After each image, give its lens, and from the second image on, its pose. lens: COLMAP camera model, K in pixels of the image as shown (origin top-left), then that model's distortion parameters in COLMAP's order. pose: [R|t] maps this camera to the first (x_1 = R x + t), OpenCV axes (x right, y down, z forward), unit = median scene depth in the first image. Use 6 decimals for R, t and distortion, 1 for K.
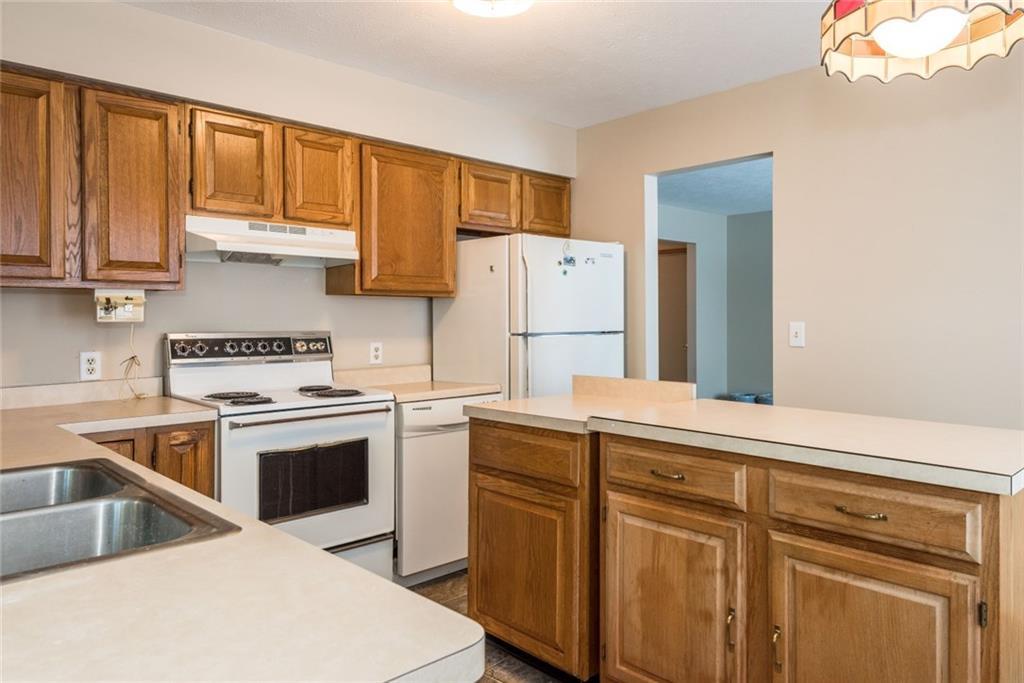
lens RADIAL K [[717.1, 0, 522.1], [0, 717.1, 324.3], [0, 0, 1]] dist [0.014847, -0.013570]
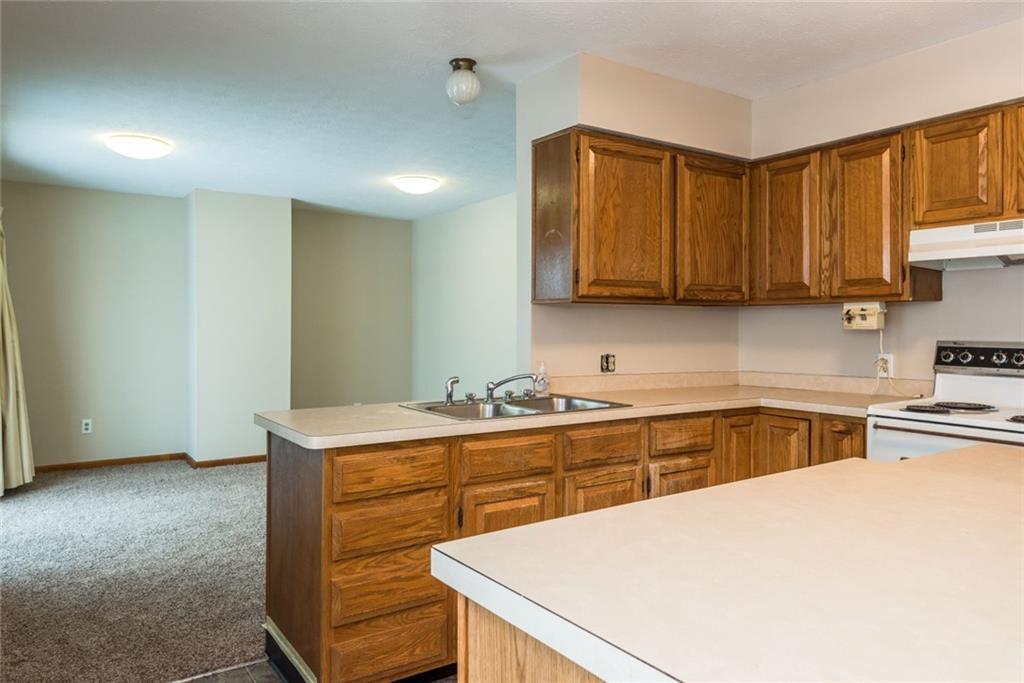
lens RADIAL K [[664.7, 0, 502.3], [0, 664.7, 330.4], [0, 0, 1]] dist [0.021349, -0.002389]
pose [[-0.175561, 0.008977, -0.984428, 0.593965], [-0.012066, 0.999864, 0.011270, -0.006056], [0.984395, 0.013857, -0.175429, 0.539685]]
